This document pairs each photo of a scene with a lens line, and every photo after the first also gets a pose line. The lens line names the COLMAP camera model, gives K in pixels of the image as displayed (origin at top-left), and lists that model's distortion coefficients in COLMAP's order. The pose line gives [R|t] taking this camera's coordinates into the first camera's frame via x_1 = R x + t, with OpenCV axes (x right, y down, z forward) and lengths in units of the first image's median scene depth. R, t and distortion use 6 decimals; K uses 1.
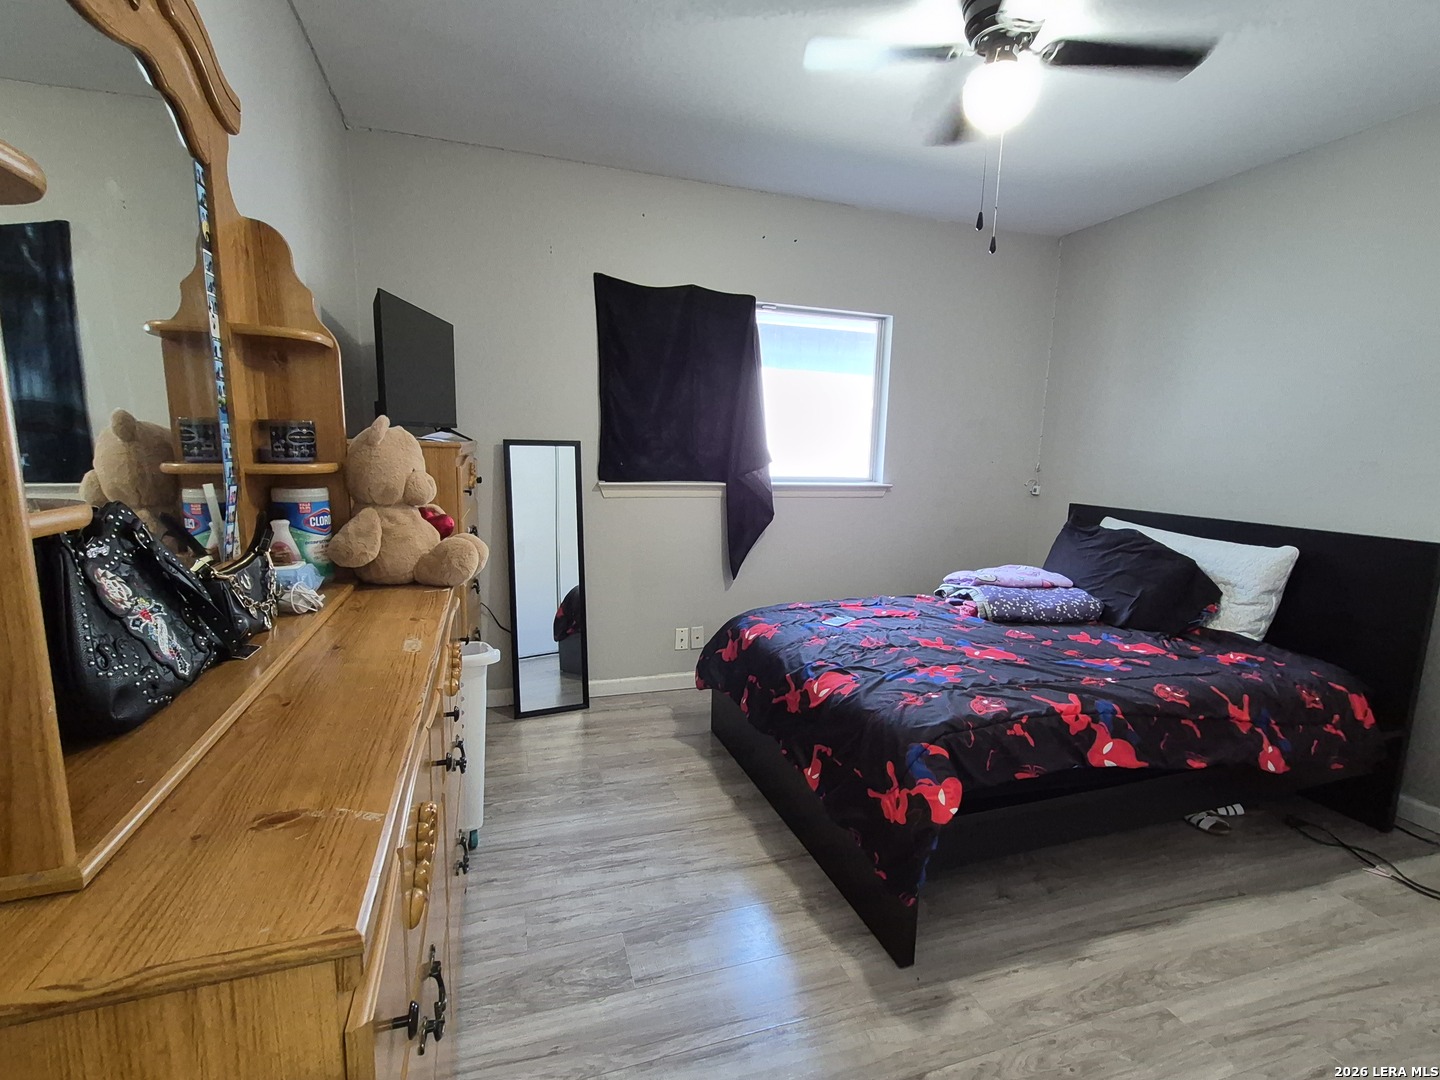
lens RADIAL K [[706.5, 0, 724.7], [0, 706.5, 560.7], [0, 0, 1]] dist [0.012849, -0.000716]
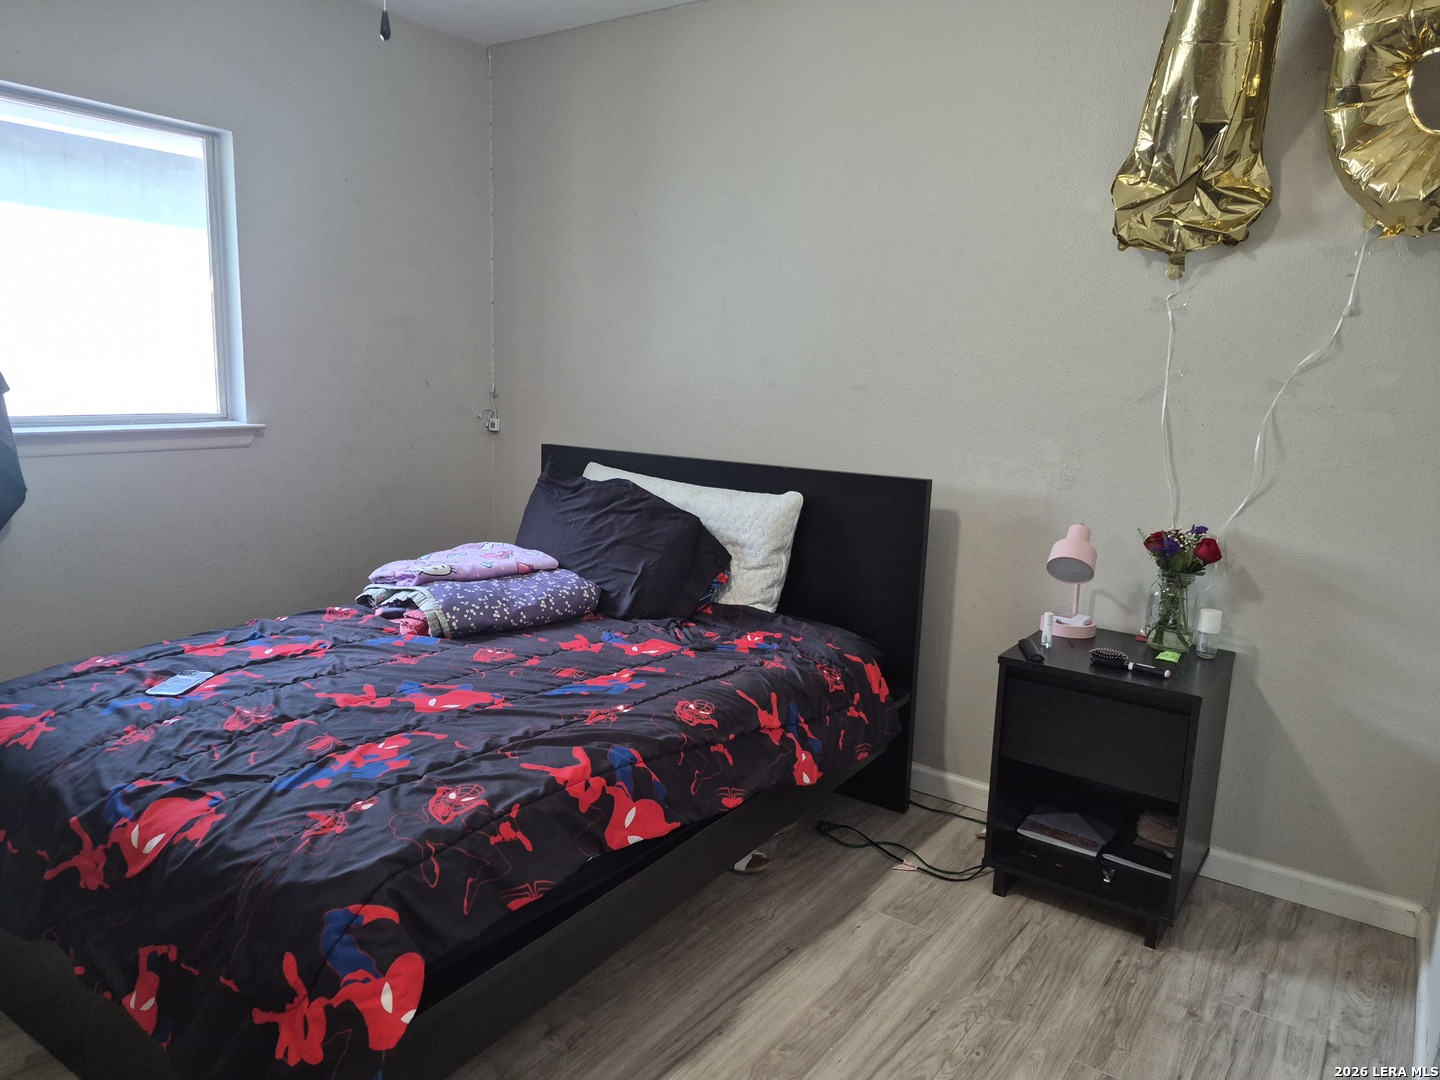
lens RADIAL K [[992.6, 0, 708.8], [0, 992.6, 532.3], [0, 0, 1]] dist [0.075333, -0.092038]
pose [[0.809589, -0.097580, 0.578830, 0.061219], [0.082162, 0.995216, 0.052857, -0.045326], [-0.581218, 0.004766, 0.813734, 0.148082]]
